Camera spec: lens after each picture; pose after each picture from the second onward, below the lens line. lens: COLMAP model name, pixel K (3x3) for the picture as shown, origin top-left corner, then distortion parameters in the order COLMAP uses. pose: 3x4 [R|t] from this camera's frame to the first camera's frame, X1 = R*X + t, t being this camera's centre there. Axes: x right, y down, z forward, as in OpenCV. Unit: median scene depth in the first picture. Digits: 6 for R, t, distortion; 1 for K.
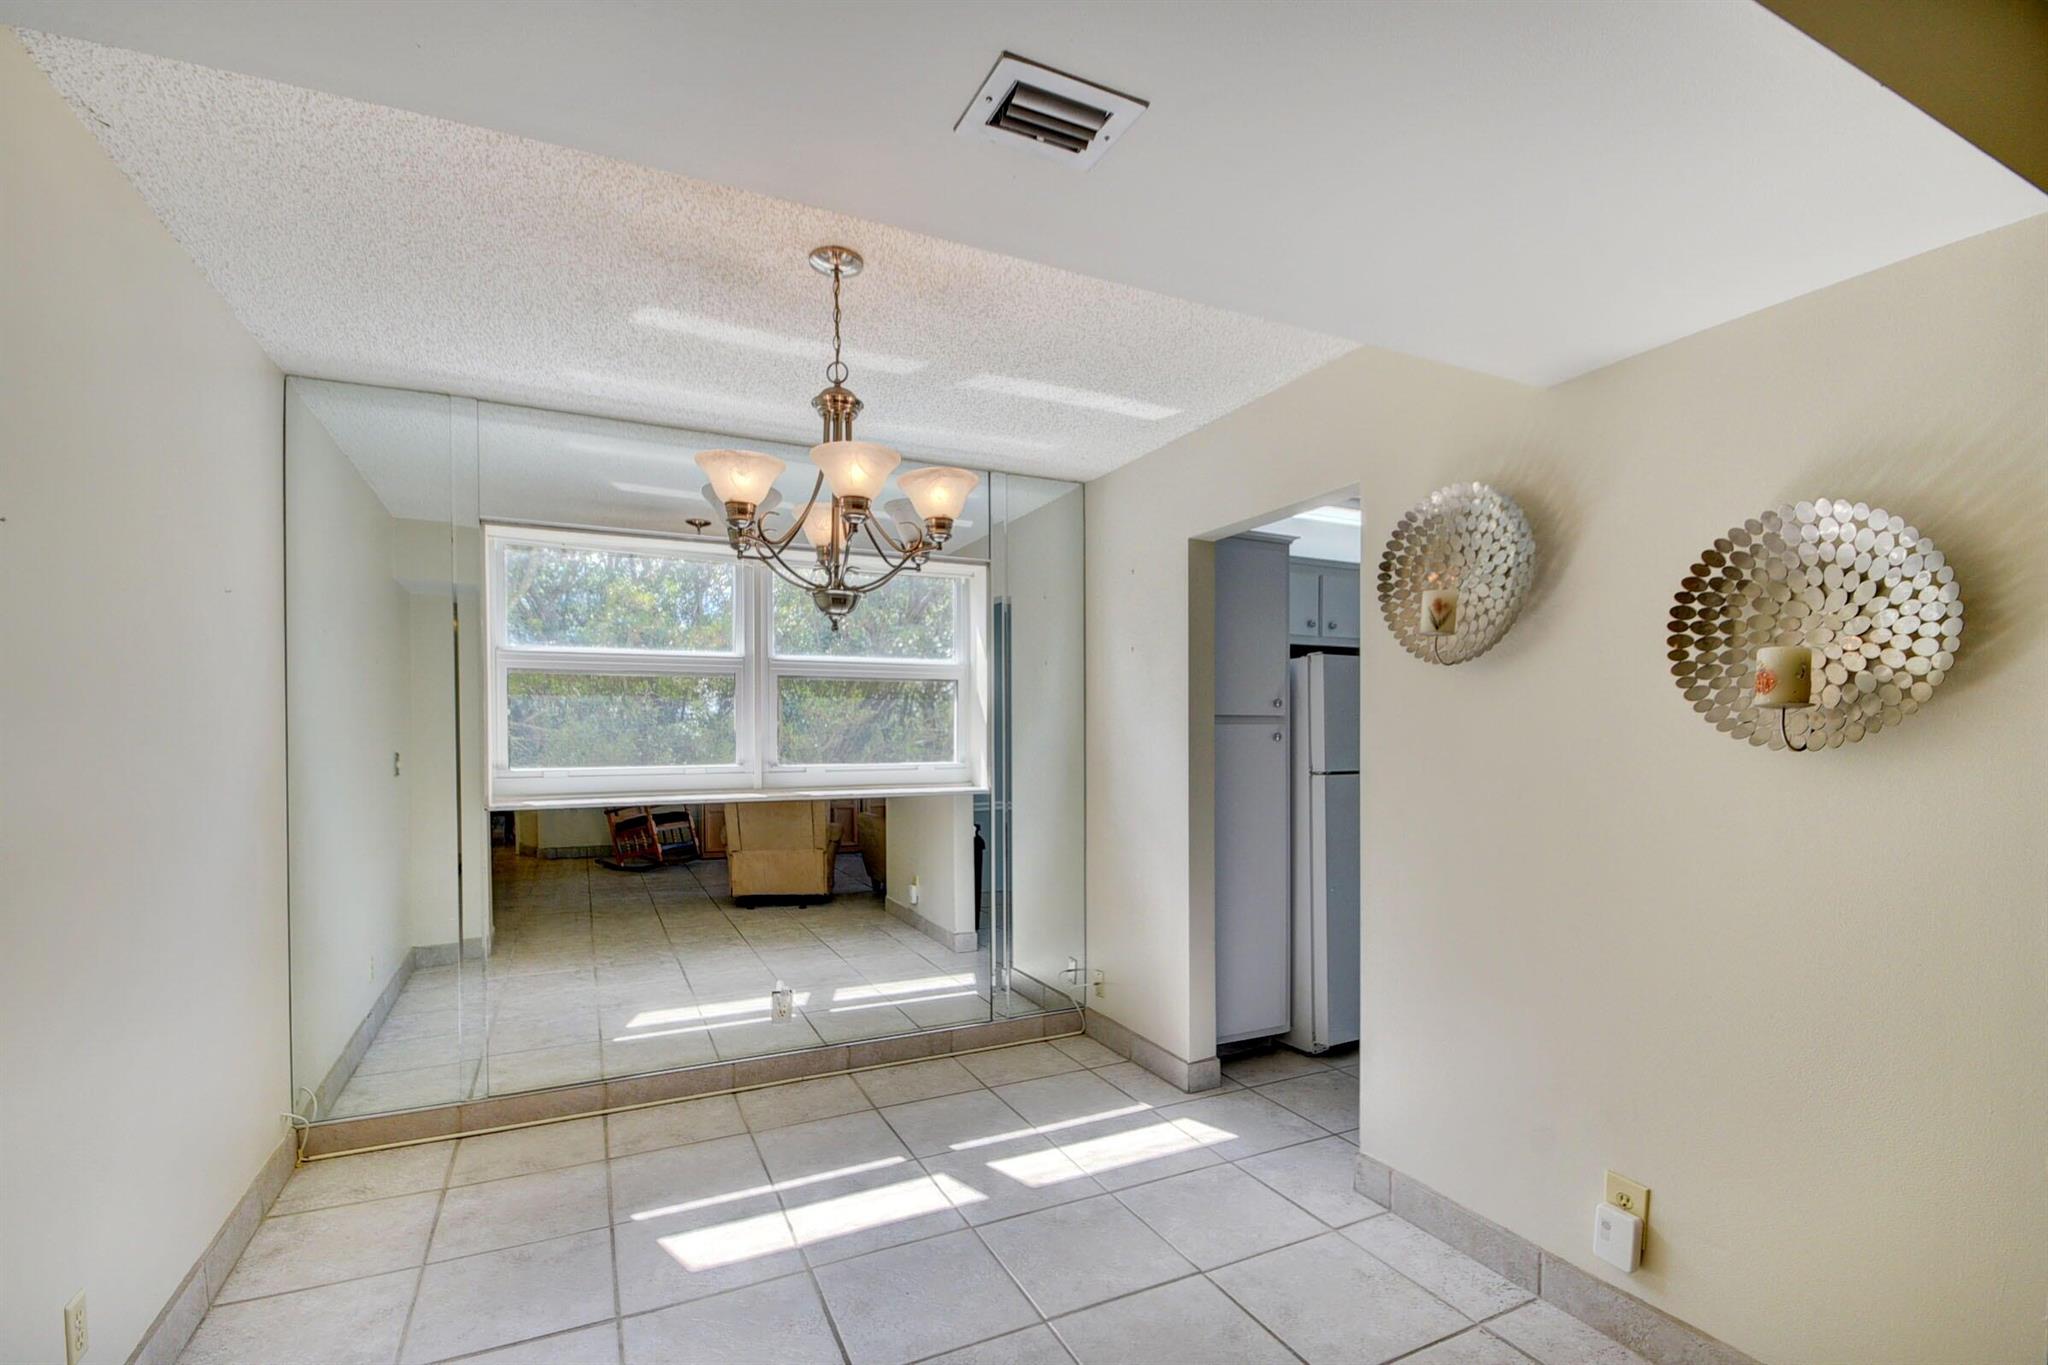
lens RADIAL K [[917.2, 0, 1032.9], [0, 917.2, 732.4], [0, 0, 1]] dist [0.000605, 0.000265]
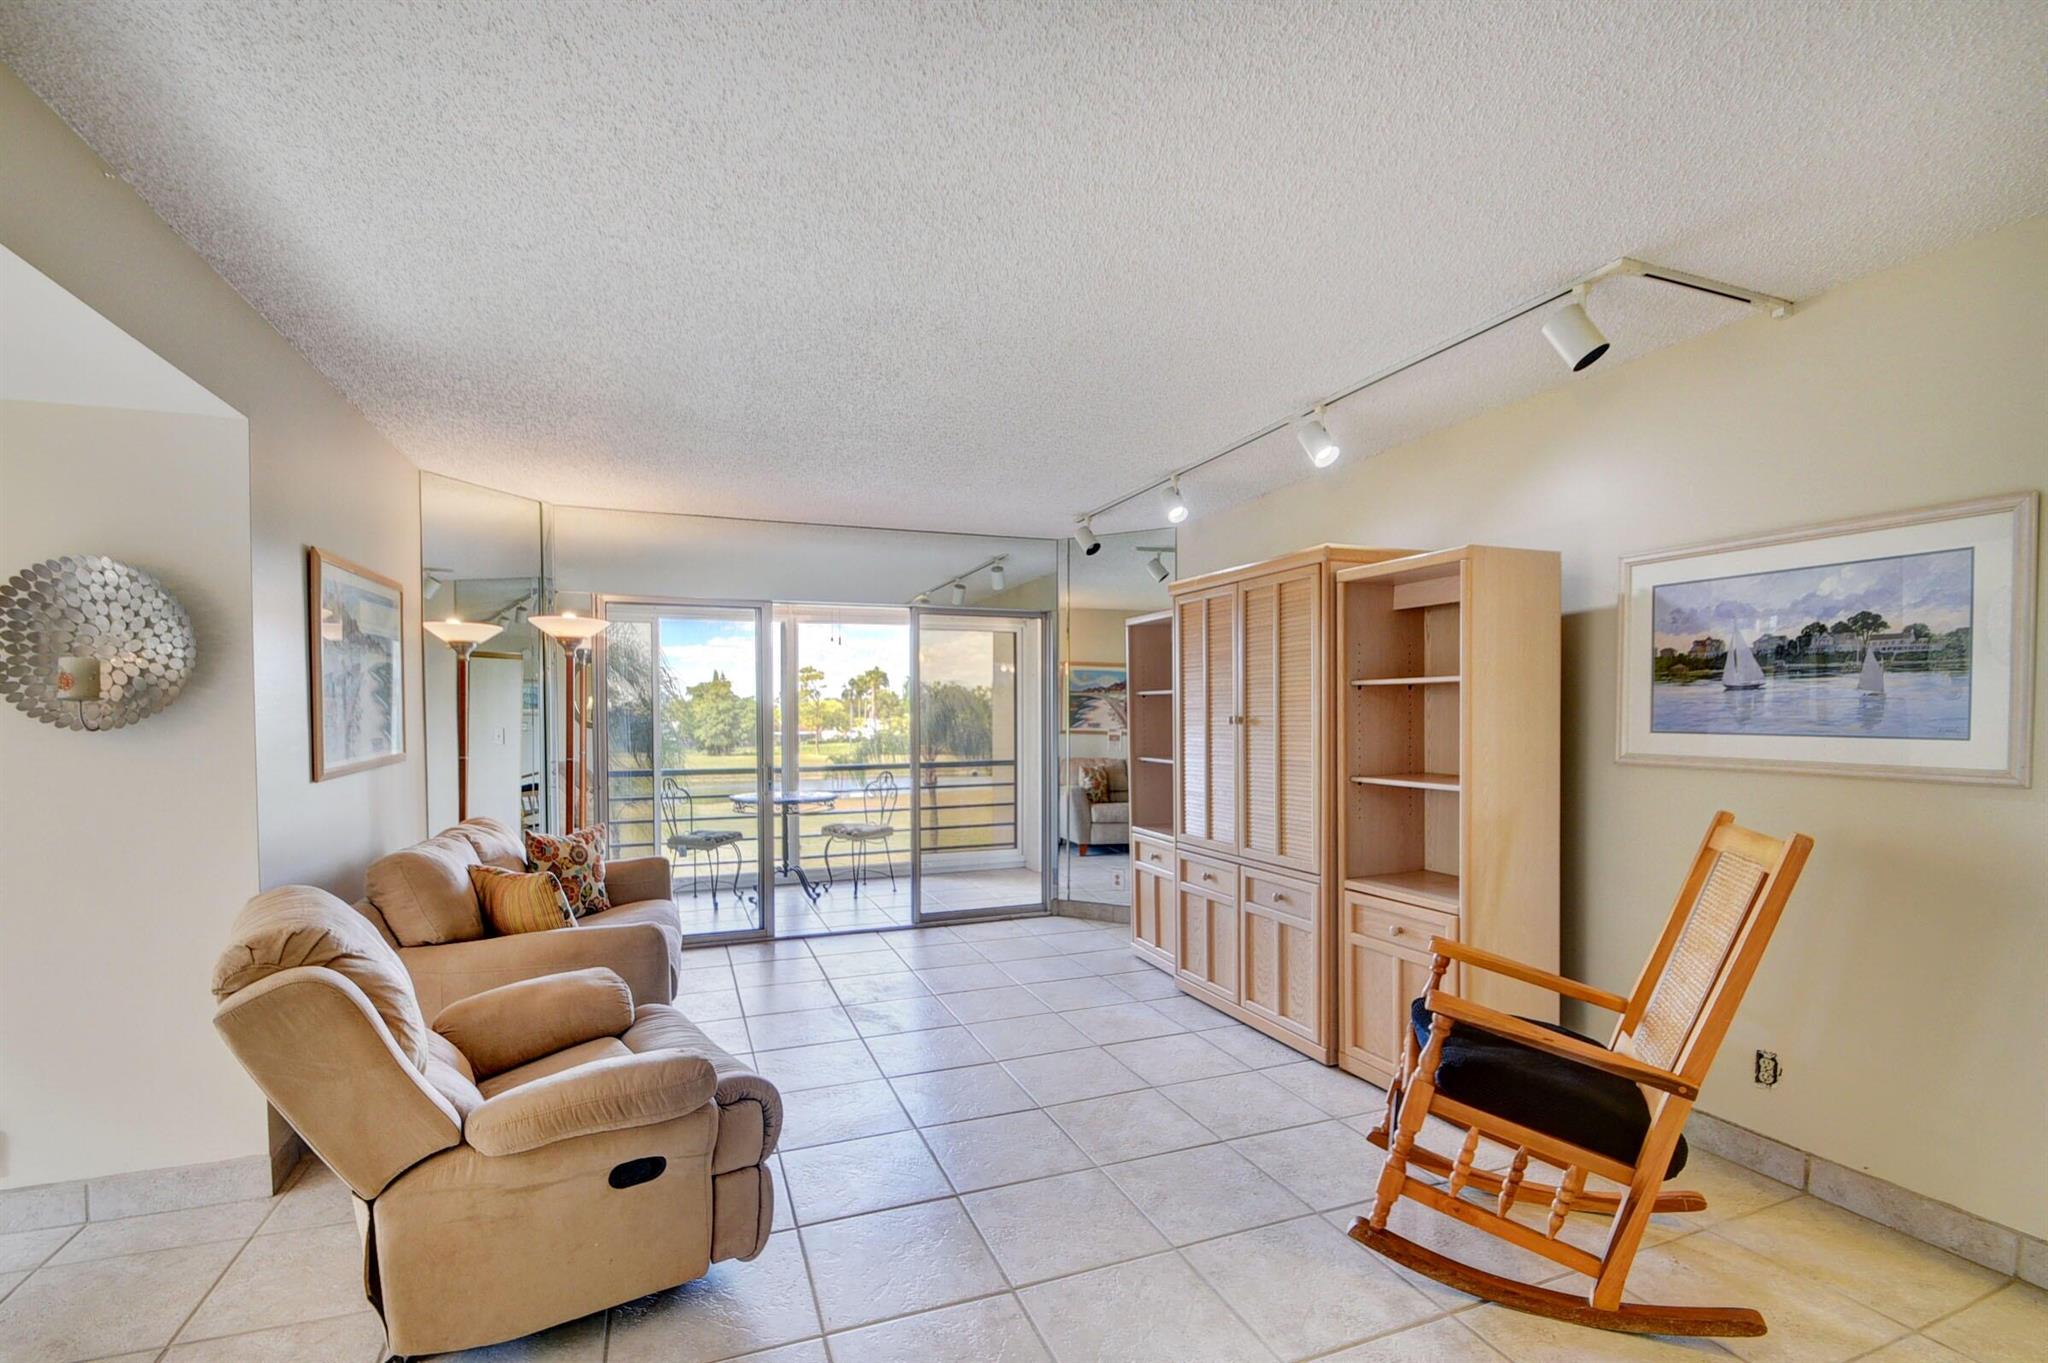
lens RADIAL K [[902.7, 0, 1013.7], [0, 902.7, 741.5], [0, 0, 1]] dist [0.000190, -0.007530]
pose [[0.085707, -0.027782, 0.995933, -0.421814], [0.006283, 0.999606, 0.027343, 0.007880], [-0.996301, 0.003913, 0.085848, -0.534425]]
